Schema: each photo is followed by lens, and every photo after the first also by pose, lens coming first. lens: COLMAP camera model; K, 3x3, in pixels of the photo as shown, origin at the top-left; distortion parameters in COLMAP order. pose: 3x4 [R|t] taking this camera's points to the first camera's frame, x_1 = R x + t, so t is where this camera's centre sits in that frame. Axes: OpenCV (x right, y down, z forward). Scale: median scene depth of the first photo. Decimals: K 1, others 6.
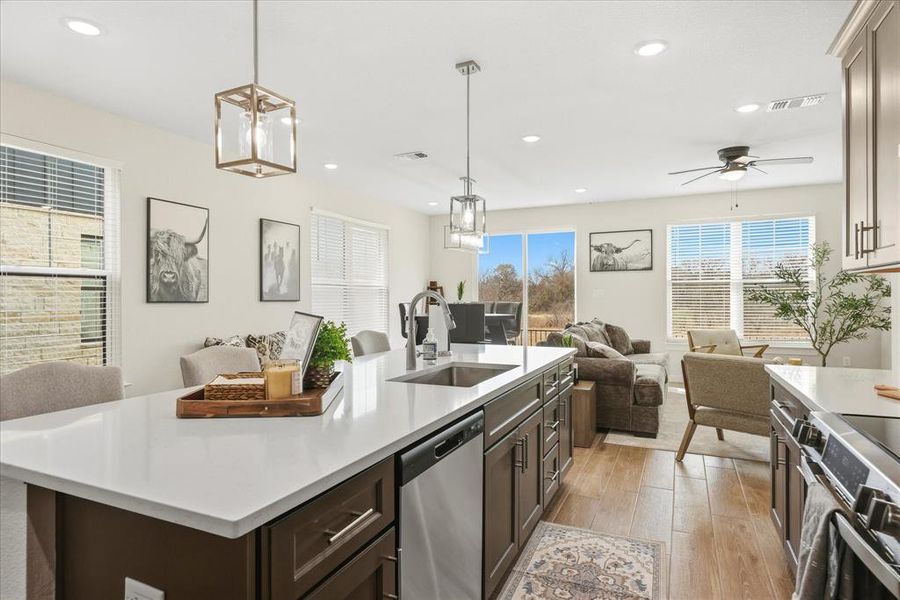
lens RADIAL K [[498.4, 0, 450.0], [0, 498.4, 300.0], [0, 0, 1]] dist [-0.020587, 0.000553]
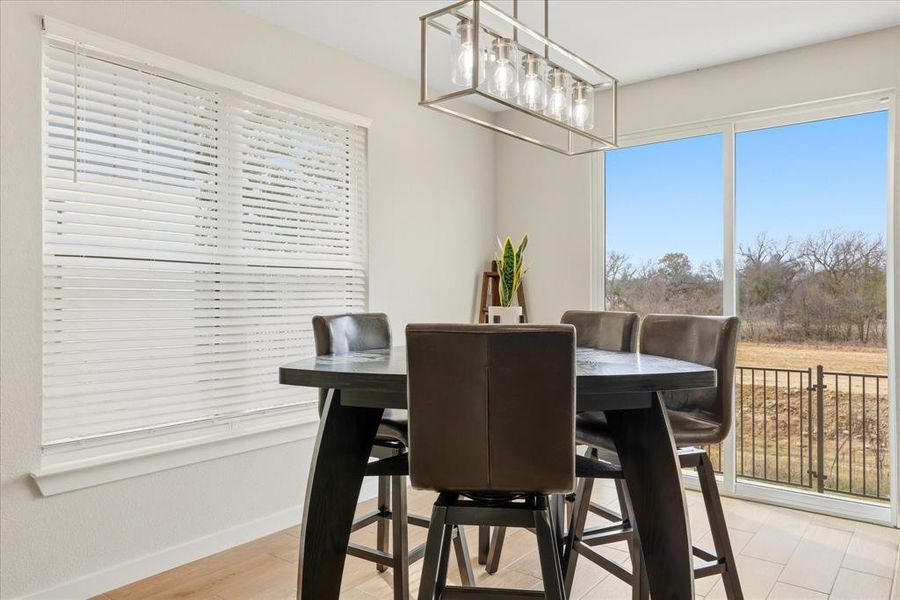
lens RADIAL K [[651.4, 0, 450.0], [0, 651.4, 300.0], [0, 0, 1]] dist [-0.001198, -0.001291]
pose [[0.975742, -0.001512, -0.218917, 0.067288], [0.001556, 0.999999, 0.000025, -0.004462], [0.218917, -0.000365, 0.975743, 0.618678]]
